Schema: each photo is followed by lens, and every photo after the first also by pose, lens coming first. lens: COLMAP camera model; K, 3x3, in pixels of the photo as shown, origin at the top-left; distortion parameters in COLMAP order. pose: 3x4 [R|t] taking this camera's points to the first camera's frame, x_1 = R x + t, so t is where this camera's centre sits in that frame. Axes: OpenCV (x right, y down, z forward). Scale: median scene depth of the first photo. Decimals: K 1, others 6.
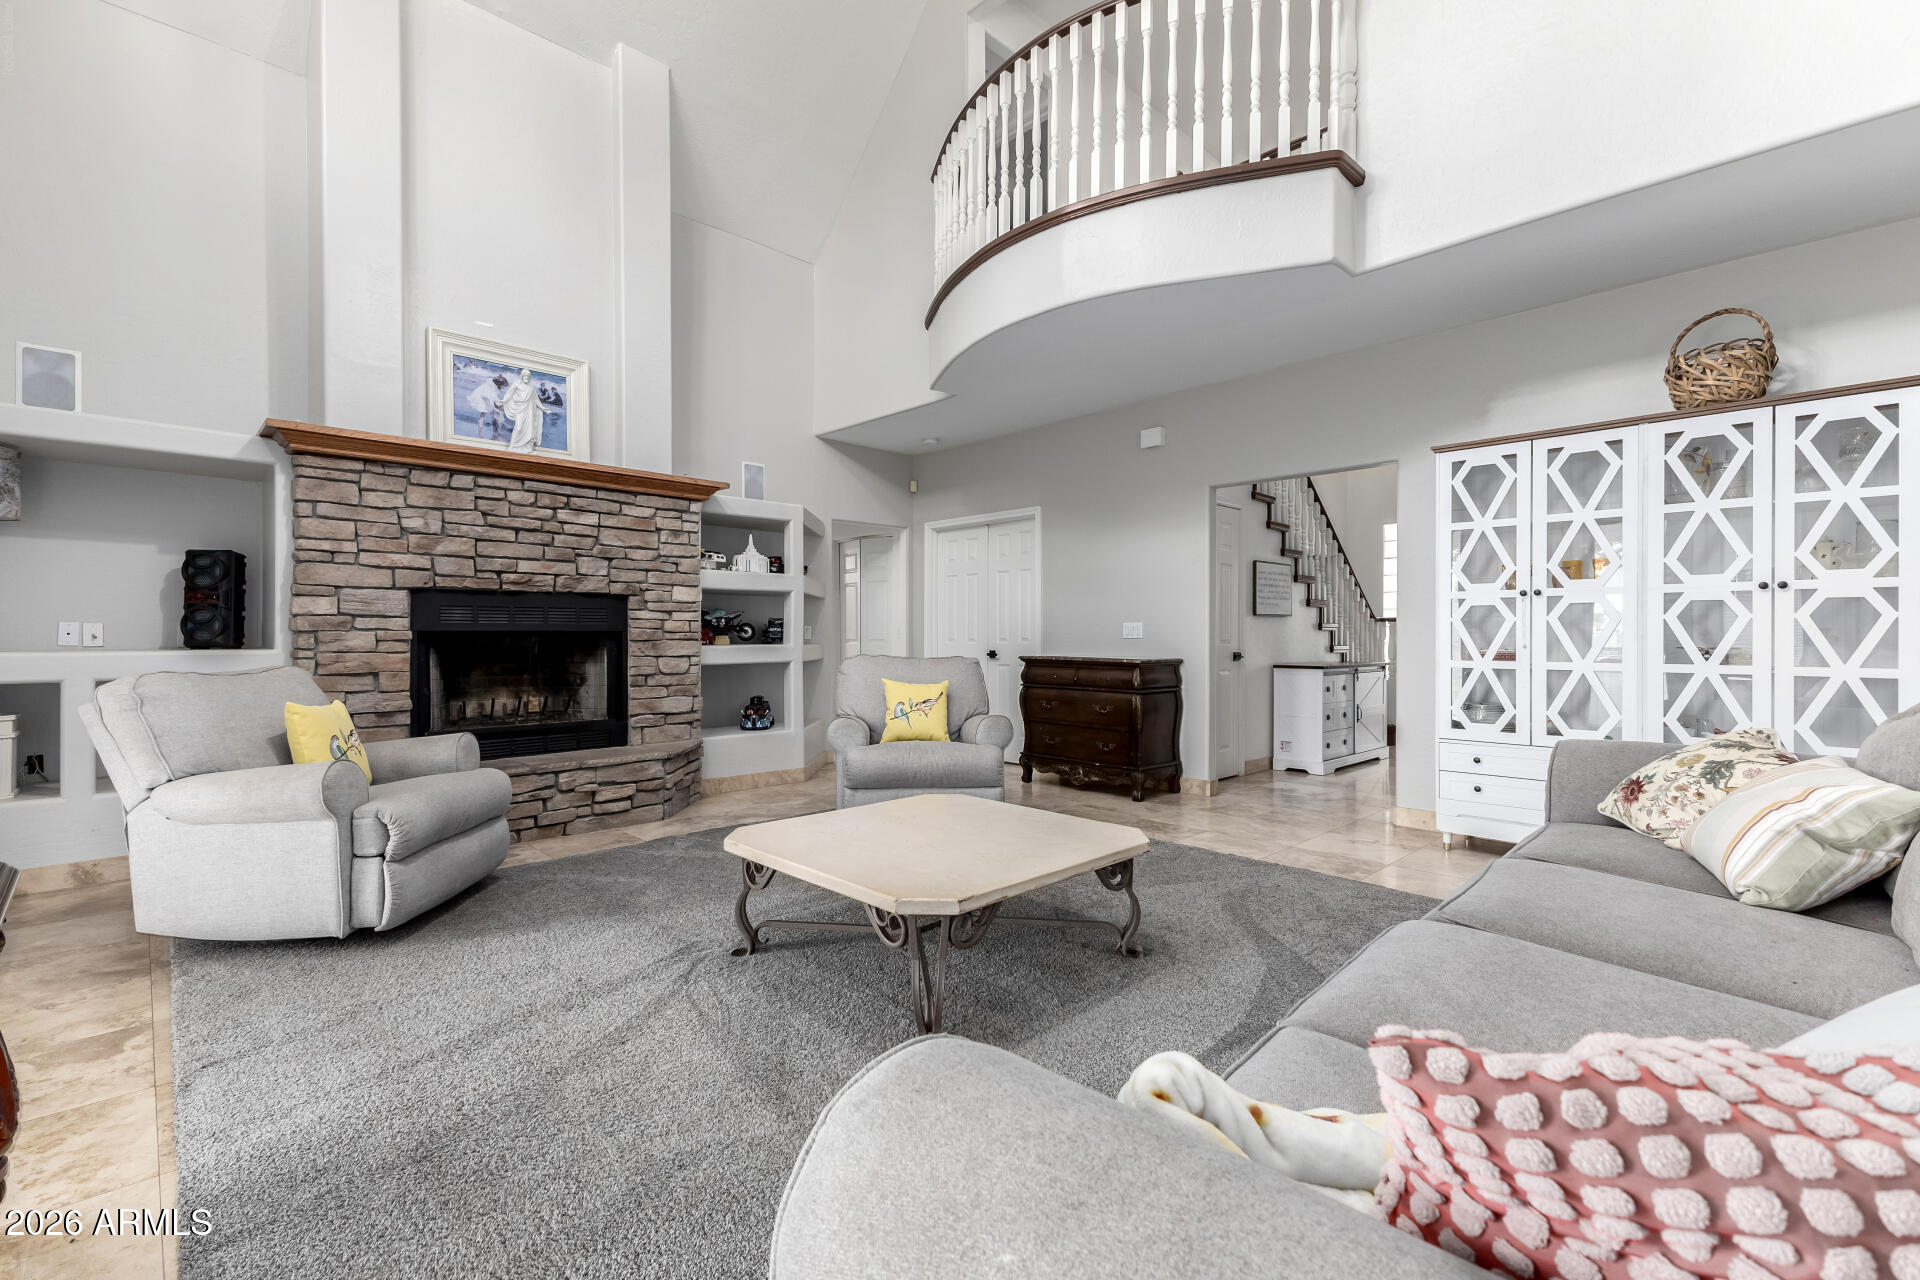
lens RADIAL K [[834.2, 0, 943.9], [0, 834.2, 628.5], [0, 0, 1]] dist [0.012346, -0.002734]
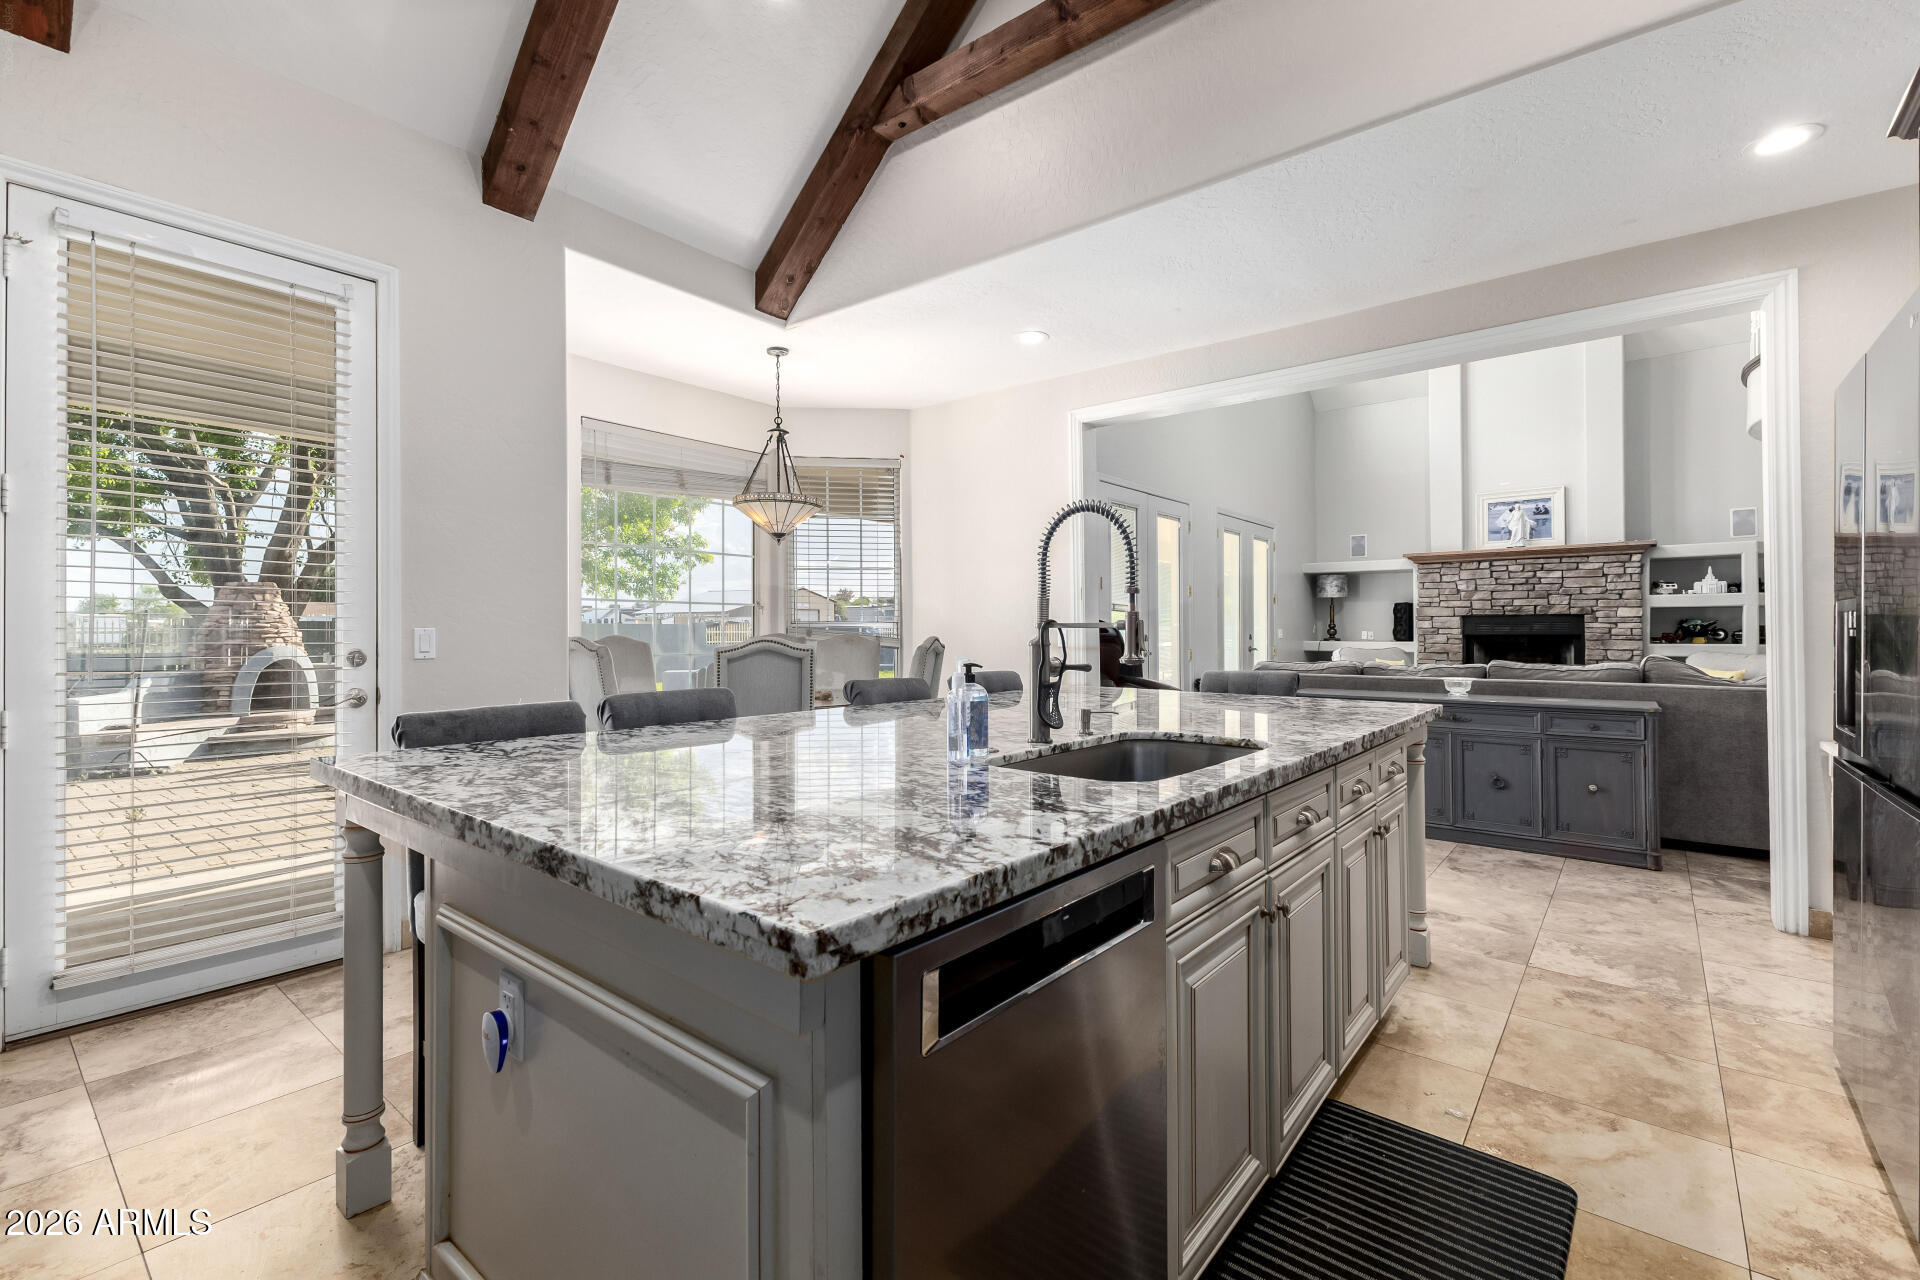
lens RADIAL K [[834.2, 0, 959.4], [0, 834.2, 623.8], [0, 0, 1]] dist [0.012346, -0.002734]
pose [[0.097779, -0.001625, -0.995207, 1.383468], [0.013253, 0.999912, -0.000331, -0.040506], [0.995120, -0.013157, 0.097791, -0.535169]]
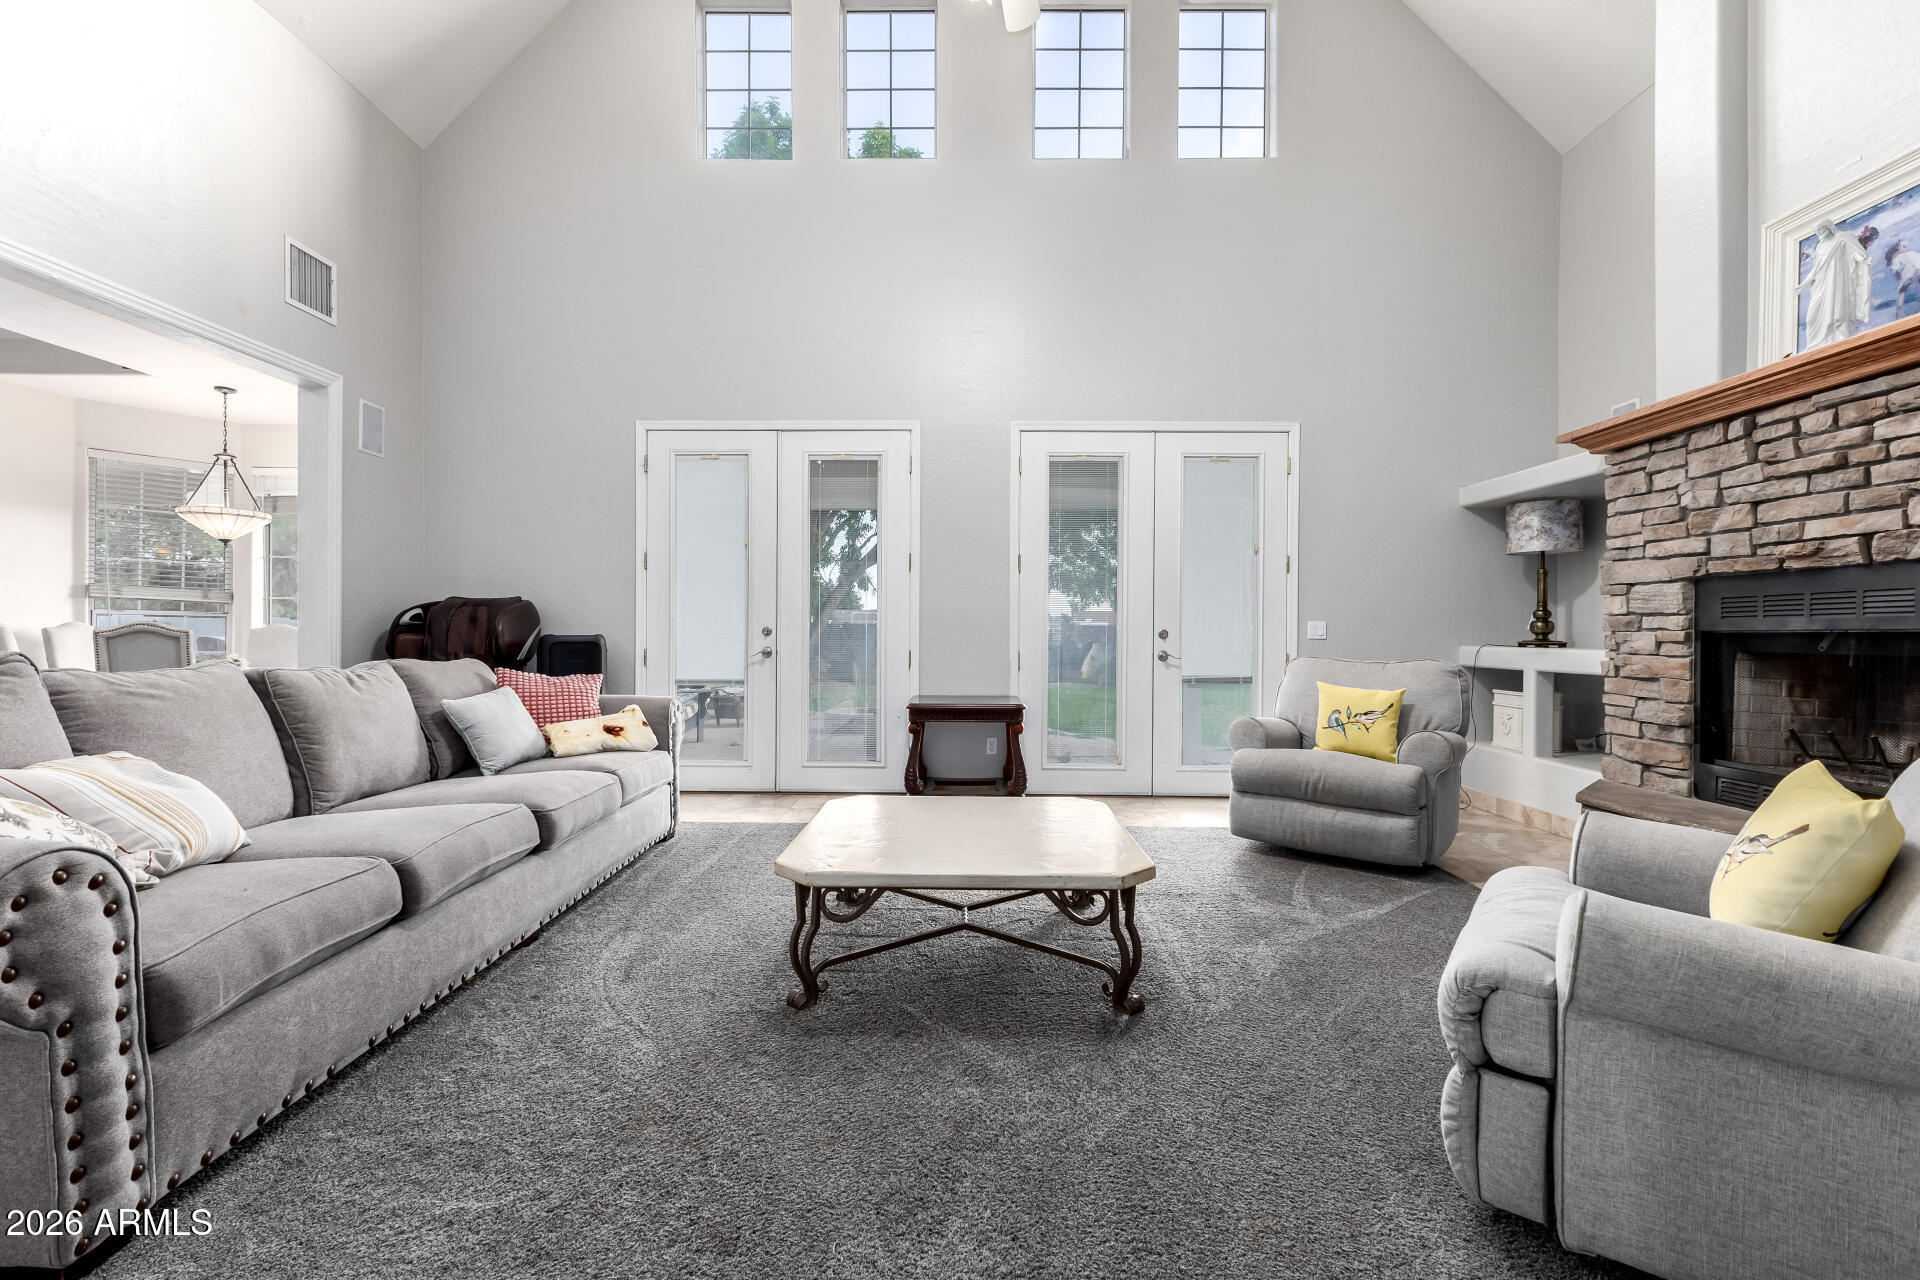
lens RADIAL K [[834.2, 0, 952.3], [0, 834.2, 637.8], [0, 0, 1]] dist [0.012346, -0.002734]
pose [[-0.708390, -0.001114, -0.705820, 0.425733], [-0.001161, 0.999999, -0.000413, 0.009919], [0.705820, 0.000526, -0.708391, 0.999518]]
